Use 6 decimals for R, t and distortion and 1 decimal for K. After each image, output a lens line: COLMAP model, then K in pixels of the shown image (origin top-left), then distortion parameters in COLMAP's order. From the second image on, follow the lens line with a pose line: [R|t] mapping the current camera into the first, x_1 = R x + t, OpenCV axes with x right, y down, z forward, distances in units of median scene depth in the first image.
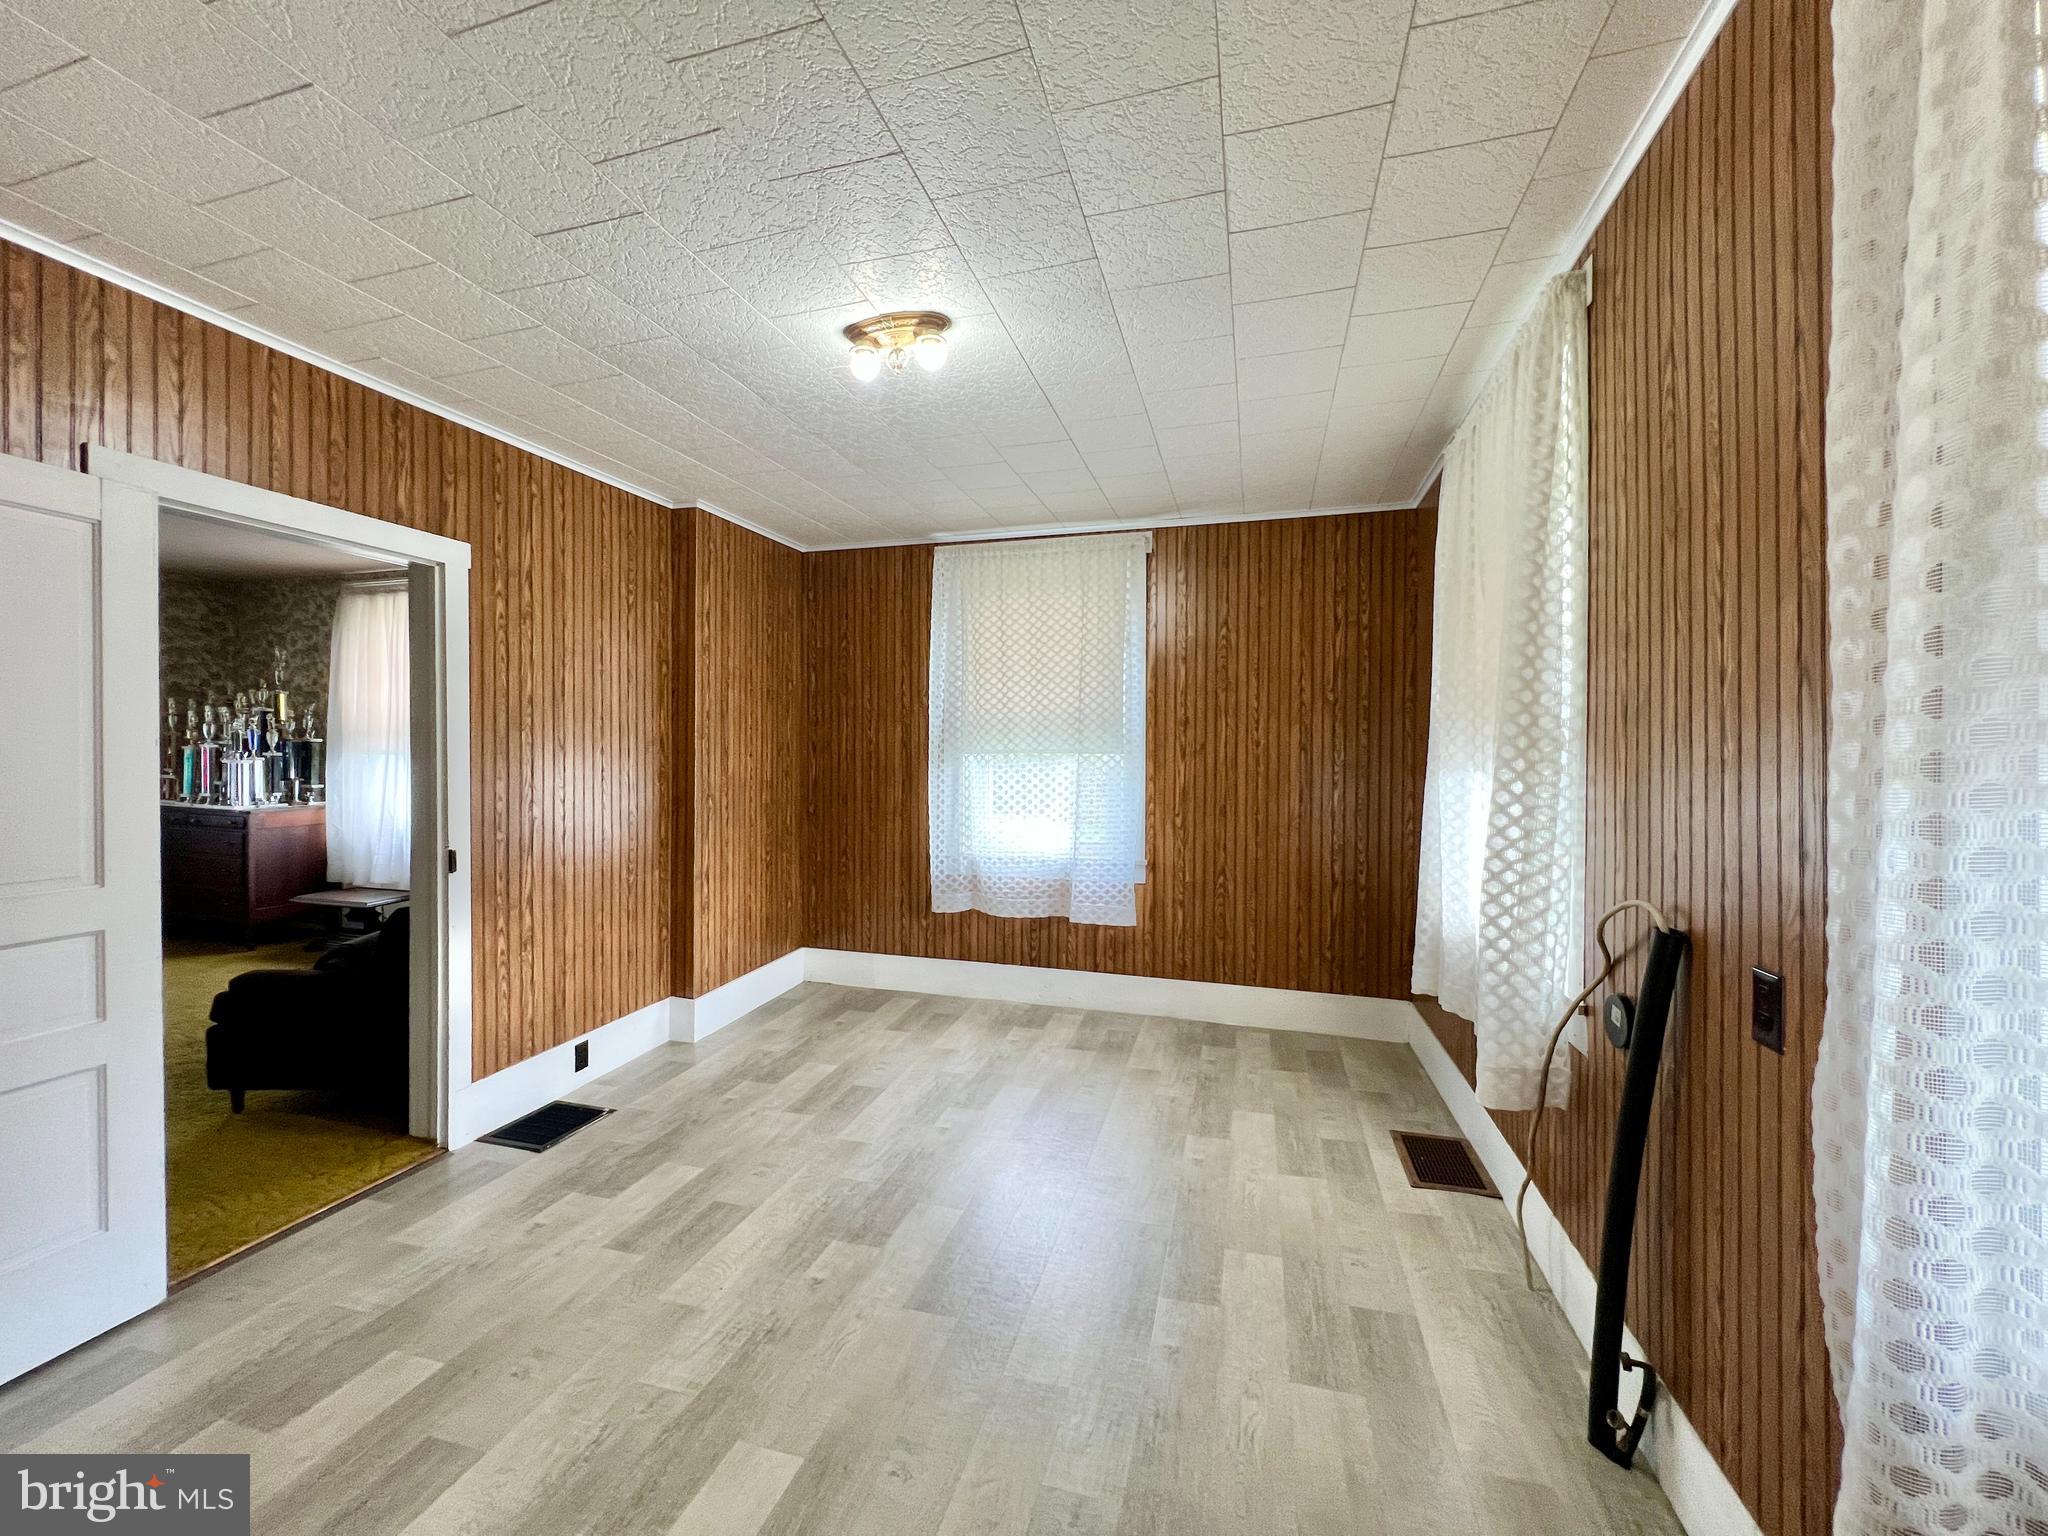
lens RADIAL K [[822.4, 0, 1018.6], [0, 822.4, 764.0], [0, 0, 1]] dist [-0.003885, 0.000151]
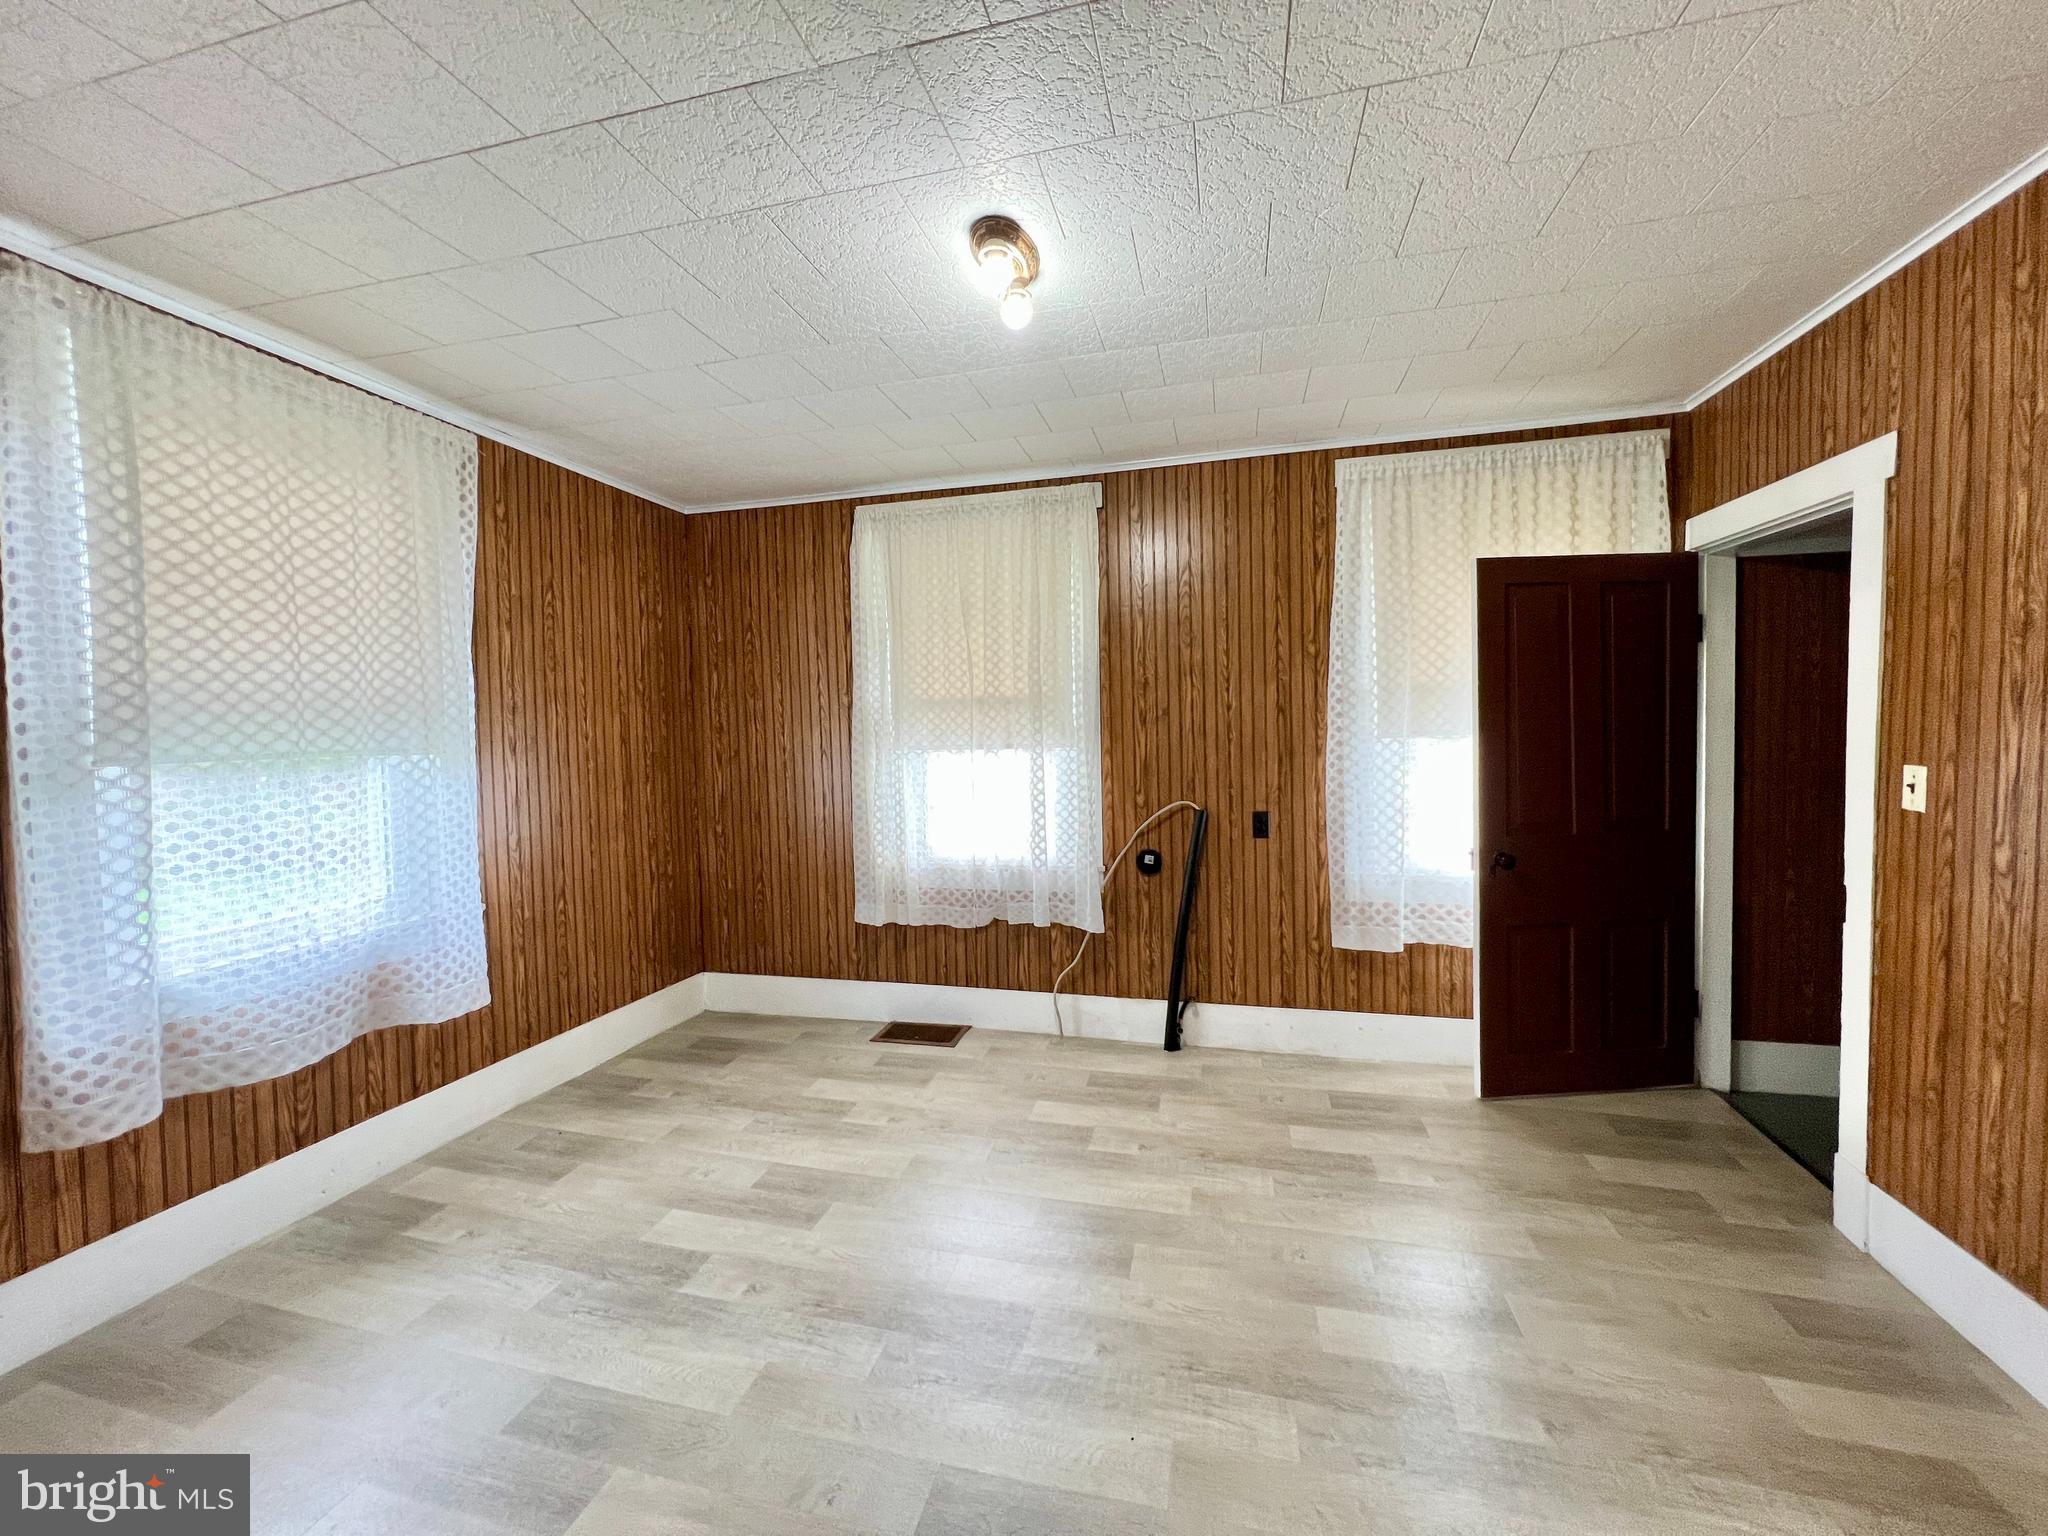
lens RADIAL K [[822.4, 0, 1018.6], [0, 822.4, 764.0], [0, 0, 1]] dist [-0.003885, 0.000151]
pose [[-0.034496, -0.046307, 0.998331, -0.521588], [0.029908, 0.998431, 0.047346, -0.020840], [-0.998957, 0.031492, -0.033057, 0.522706]]
